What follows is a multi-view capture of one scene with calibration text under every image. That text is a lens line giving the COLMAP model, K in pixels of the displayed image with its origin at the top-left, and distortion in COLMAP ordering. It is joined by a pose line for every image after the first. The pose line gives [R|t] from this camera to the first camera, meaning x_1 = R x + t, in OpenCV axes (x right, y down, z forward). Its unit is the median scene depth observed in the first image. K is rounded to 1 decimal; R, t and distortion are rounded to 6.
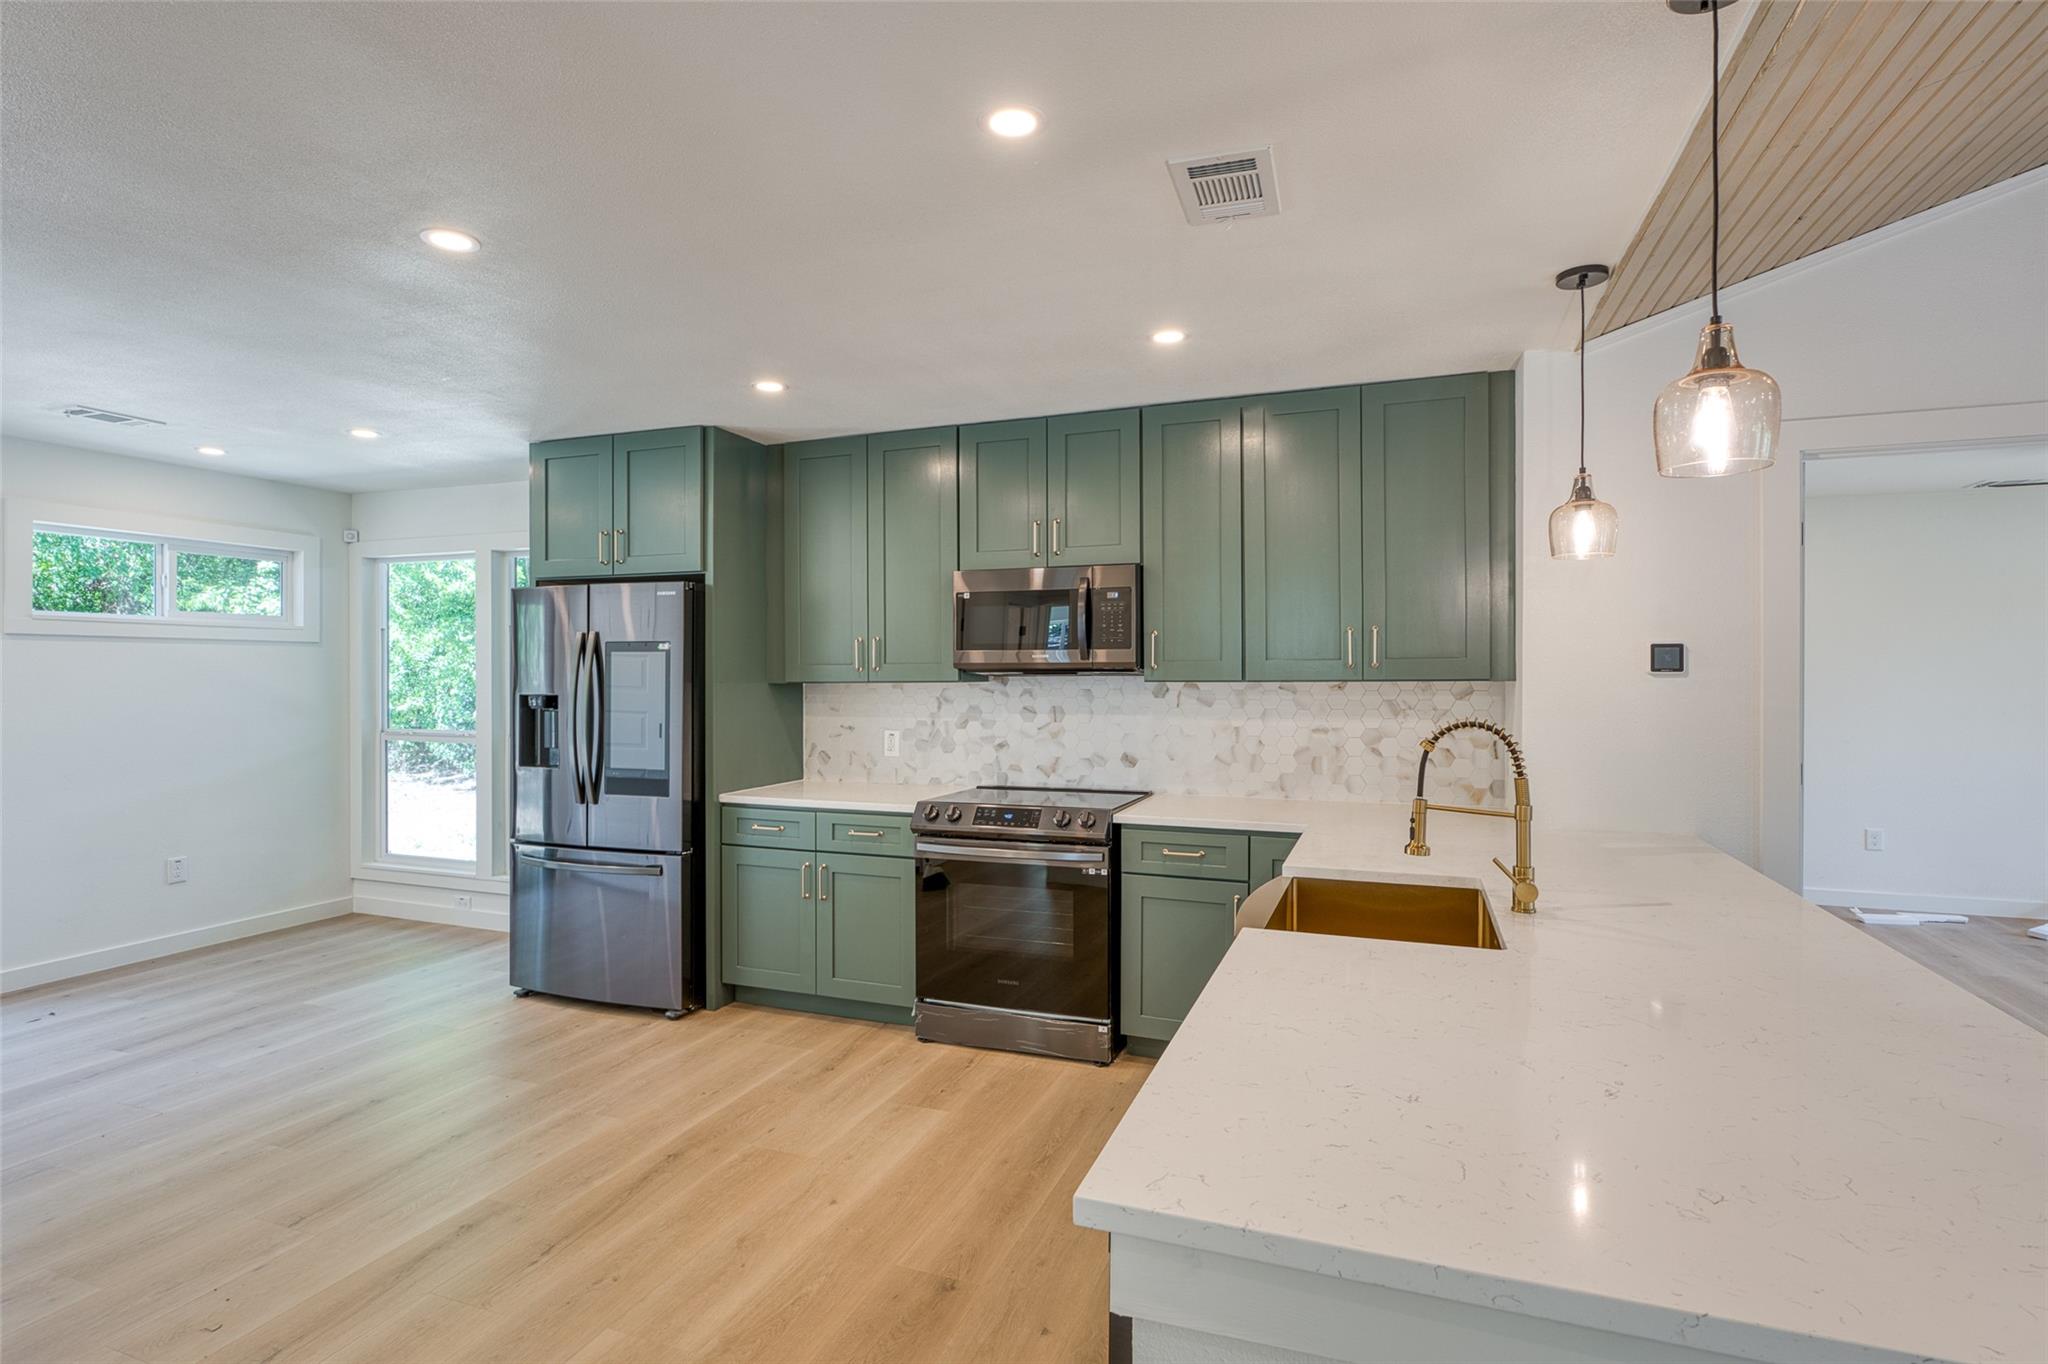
lens RADIAL K [[961.1, 0, 971.1], [0, 961.1, 680.7], [0, 0, 1]] dist [0.001379, 0.000450]
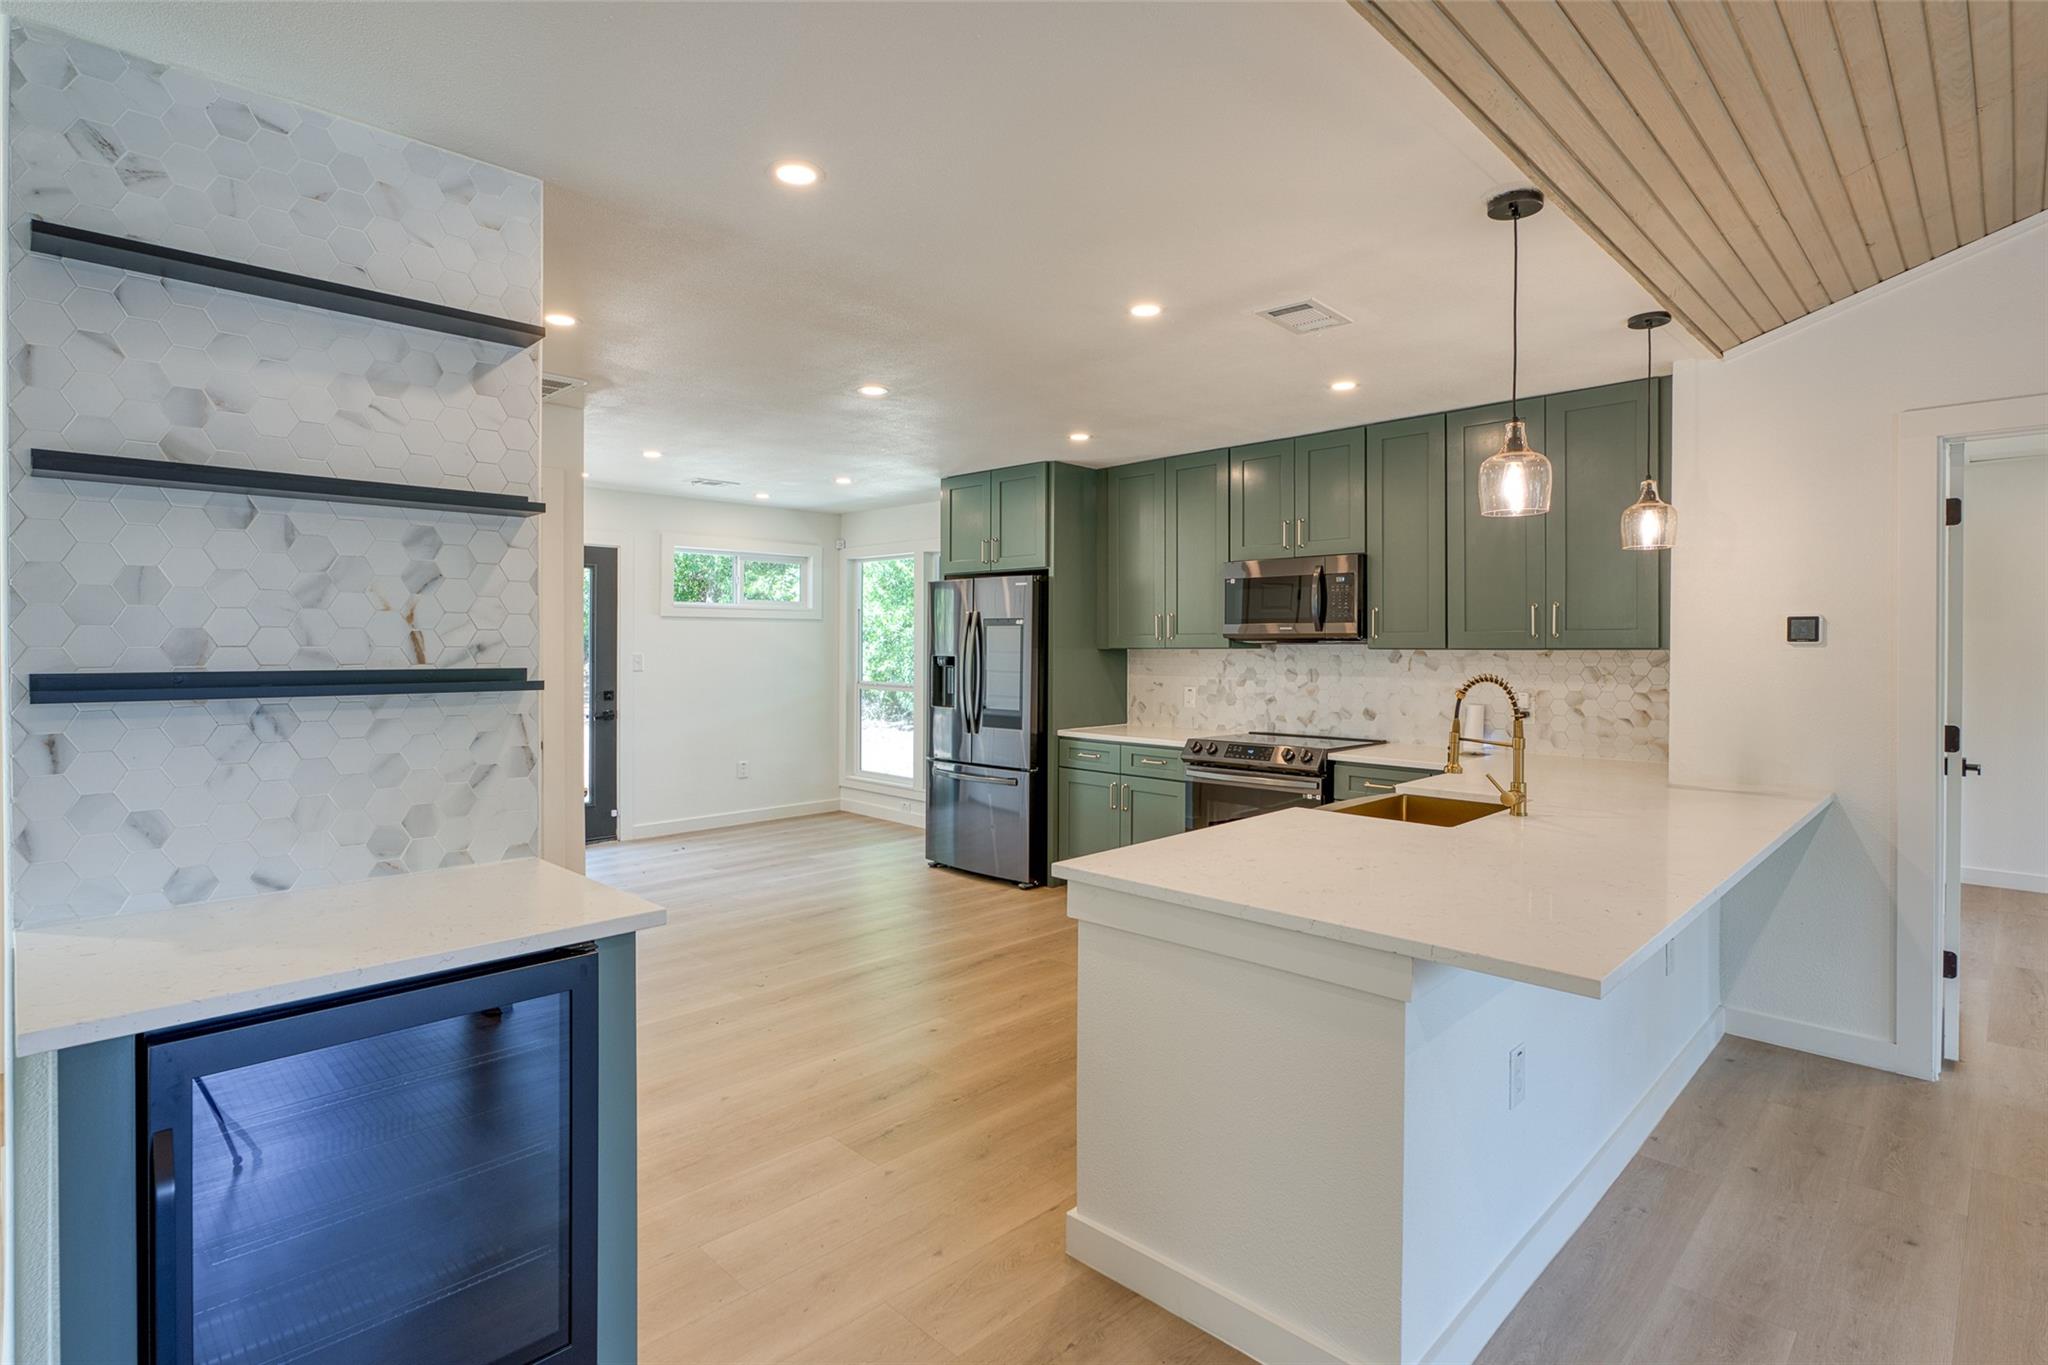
lens RADIAL K [[1038.2, 0, 960.4], [0, 1038.2, 654.2], [0, 0, 1]] dist [-0.001128, -0.000746]
pose [[0.887117, 0.008229, -0.461471, 0.298692], [-0.006775, 0.999965, 0.004808, 0.004324], [0.461495, -0.001139, 0.887142, -0.376097]]
